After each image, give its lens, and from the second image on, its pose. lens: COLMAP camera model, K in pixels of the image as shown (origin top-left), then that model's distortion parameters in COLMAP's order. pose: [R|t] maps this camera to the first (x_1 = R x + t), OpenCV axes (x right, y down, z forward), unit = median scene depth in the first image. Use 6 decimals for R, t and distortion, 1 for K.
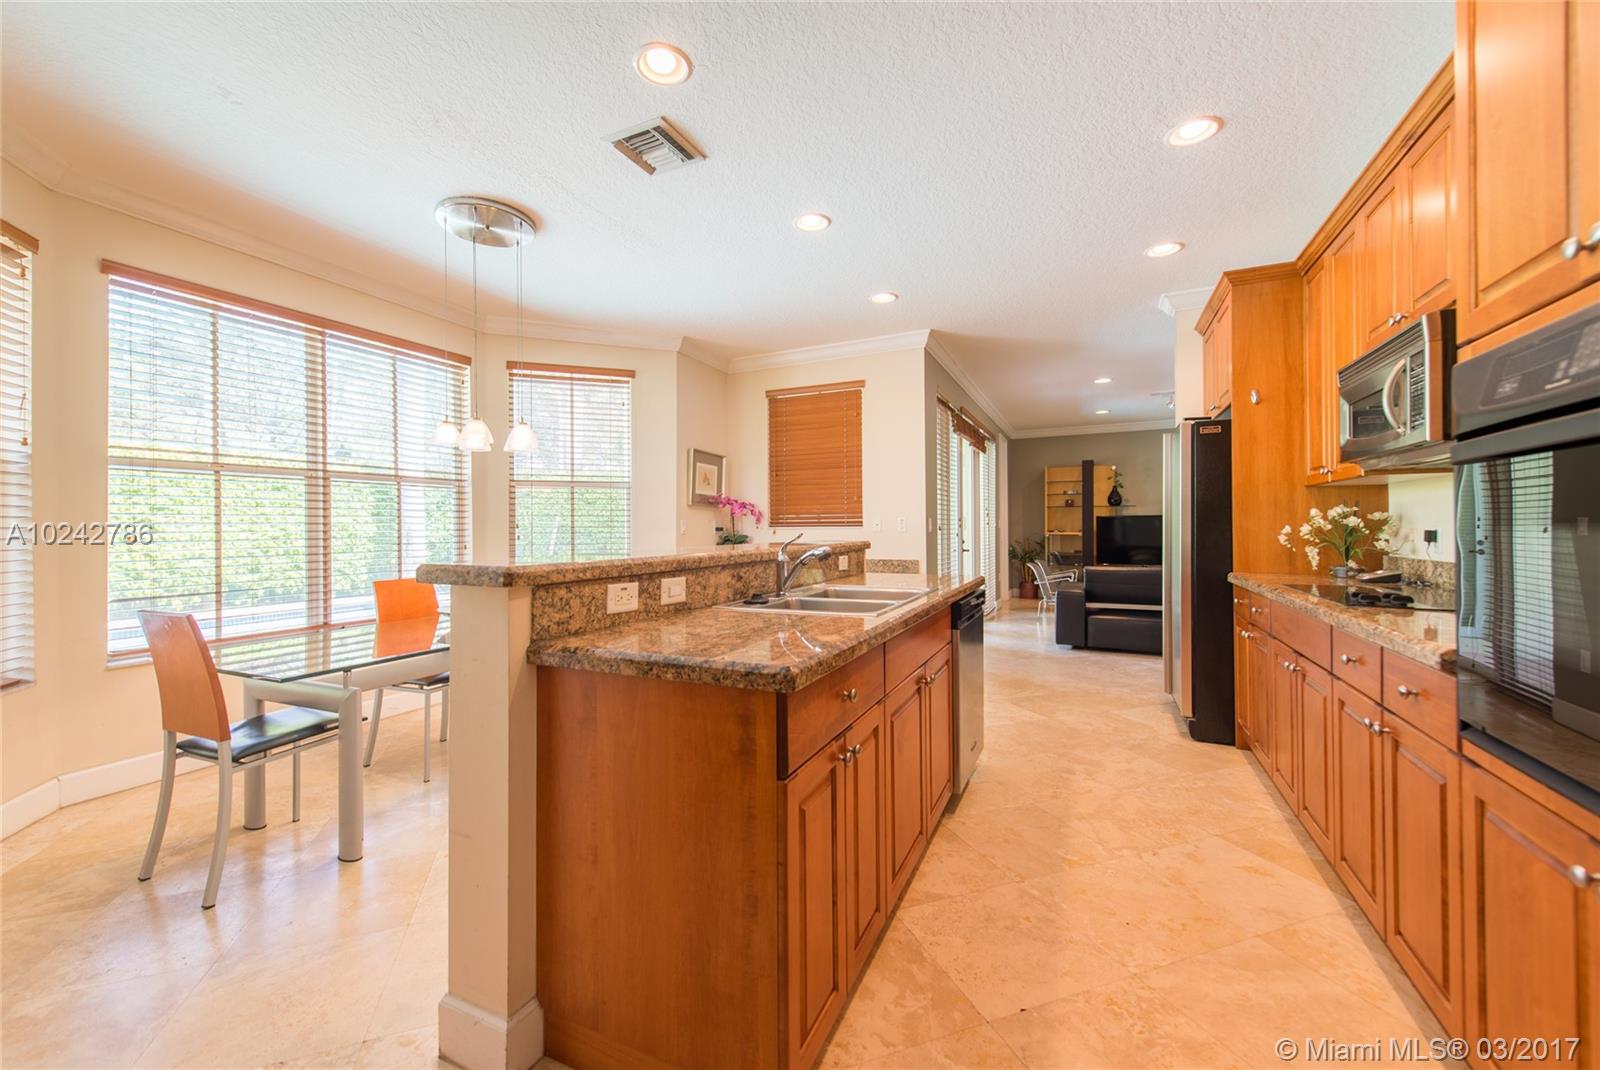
lens RADIAL K [[634.9, 0, 793.0], [0, 634.9, 522.0], [0, 0, 1]] dist [0.016890, -0.004502]
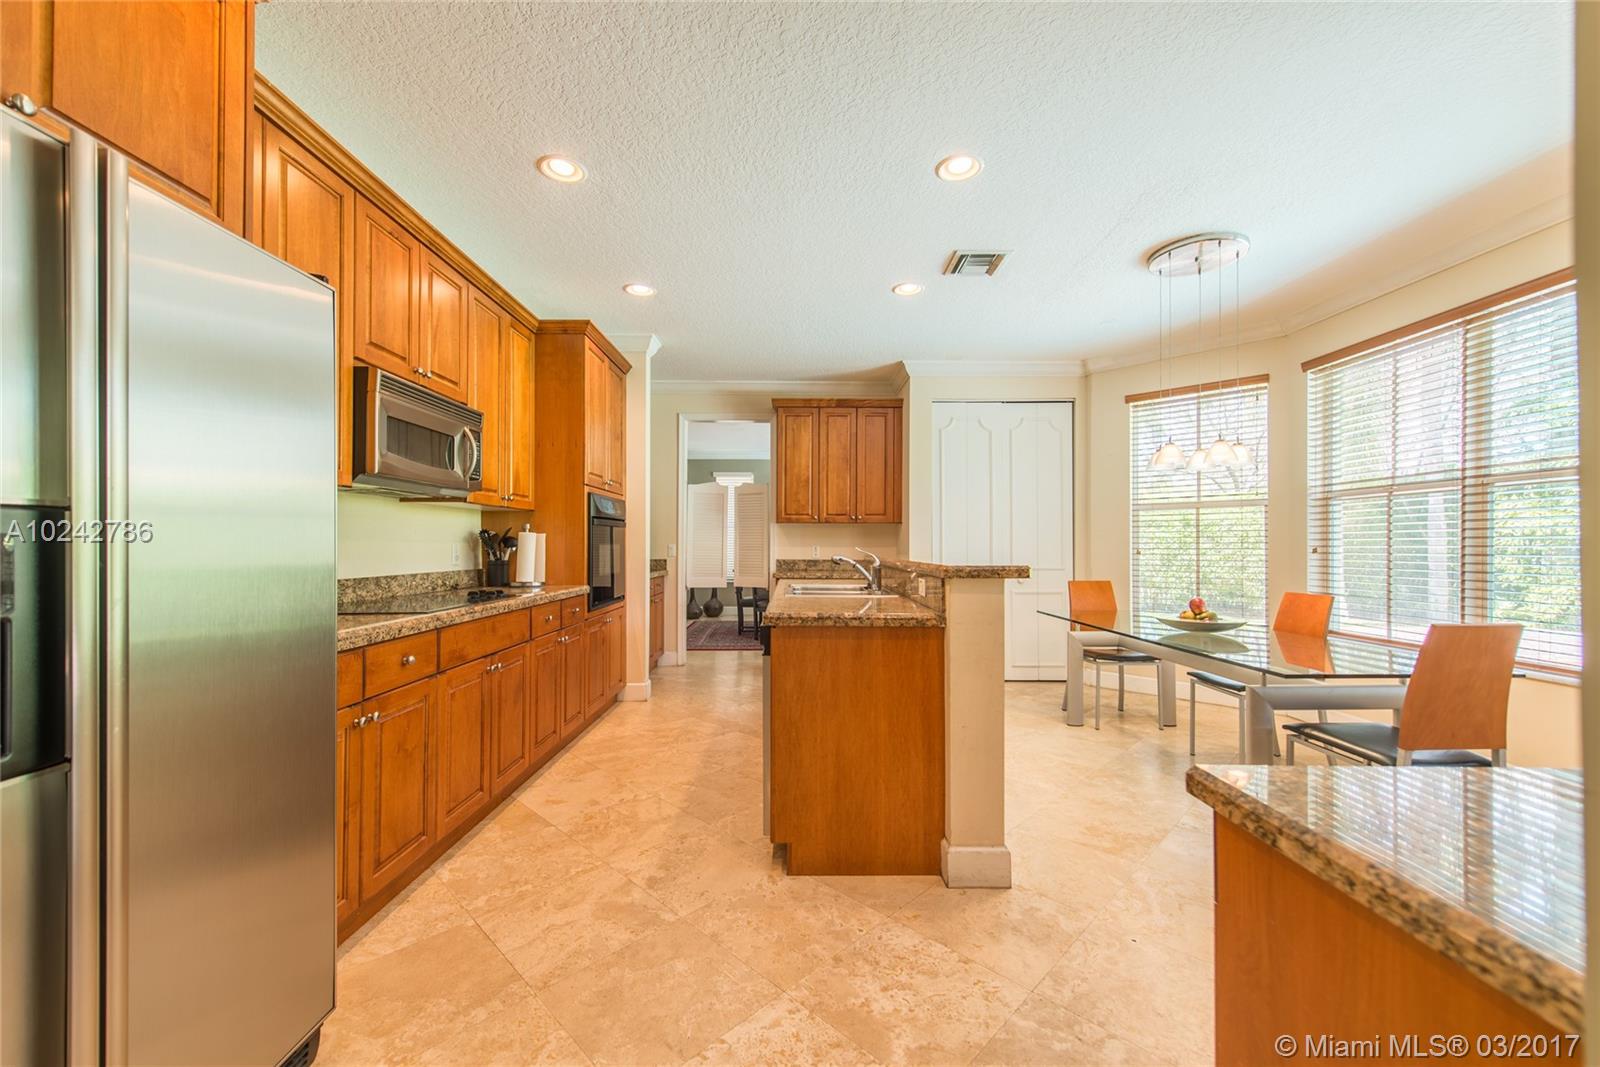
lens RADIAL K [[634.9, 0, 801.9], [0, 634.9, 538.2], [0, 0, 1]] dist [0.016890, -0.004502]
pose [[-0.900408, 0.000388, -0.435047, 0.609215], [0.005619, 0.999927, -0.010740, 0.008664], [0.435011, -0.012115, -0.900344, 1.768388]]
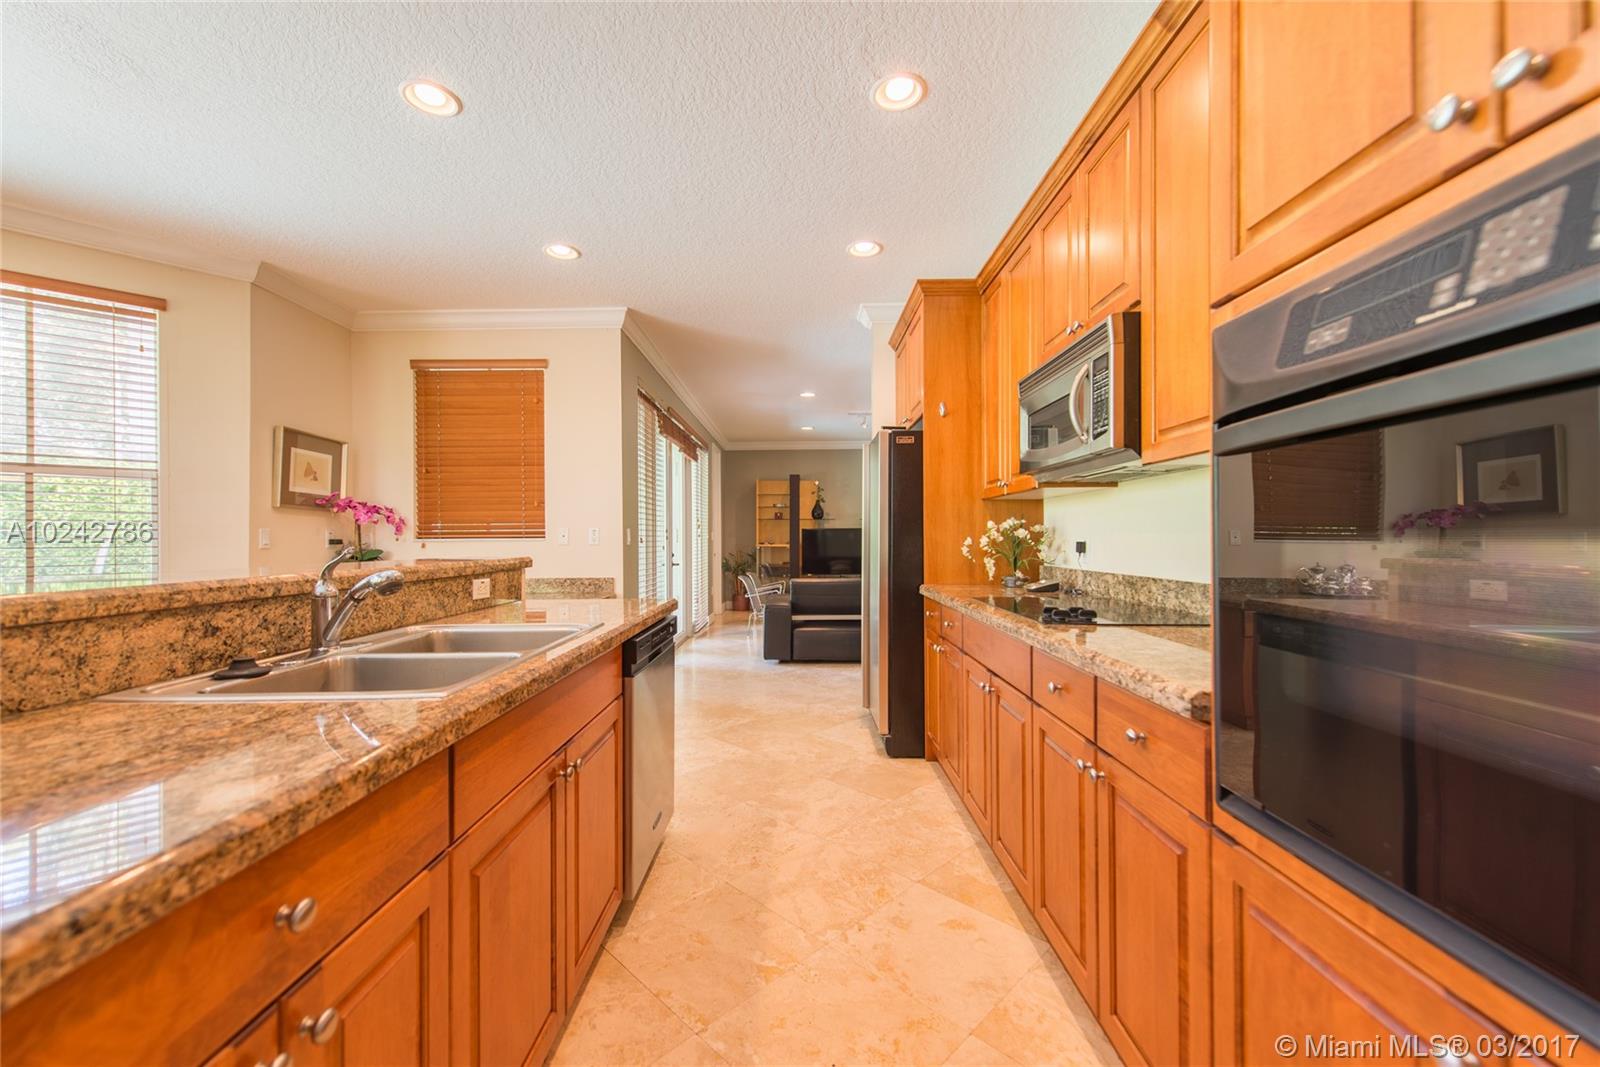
lens RADIAL K [[634.9, 0, 794.1], [0, 634.9, 536.1], [0, 0, 1]] dist [0.016890, -0.004502]
pose [[0.908197, 0.002417, 0.418537, 0.103334], [-0.003586, 0.999992, 0.002005, 0.003034], [-0.418528, -0.003322, 0.908198, 0.213884]]
